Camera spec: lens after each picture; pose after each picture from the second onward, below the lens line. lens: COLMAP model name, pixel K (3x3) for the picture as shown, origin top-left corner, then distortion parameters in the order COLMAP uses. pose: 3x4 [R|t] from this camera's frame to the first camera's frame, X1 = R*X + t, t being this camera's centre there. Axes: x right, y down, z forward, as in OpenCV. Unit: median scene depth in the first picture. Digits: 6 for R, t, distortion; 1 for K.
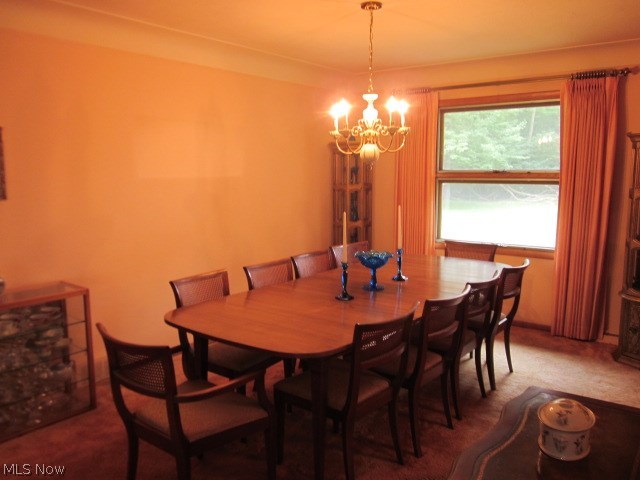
lens RADIAL K [[533.5, 0, 320.0], [0, 533.5, 240.0], [0, 0, 1]] dist [0.005953, 0.002536]
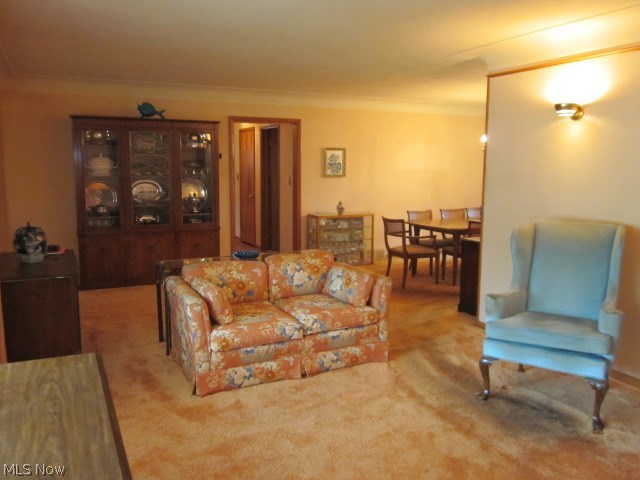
lens RADIAL K [[533.5, 0, 320.0], [0, 533.5, 240.0], [0, 0, 1]] dist [0.005953, 0.002536]
pose [[0.898897, 0.065865, -0.433182, 0.393156], [-0.066464, 0.997694, 0.013780, 0.189731], [0.433090, 0.016404, 0.901201, -1.251283]]
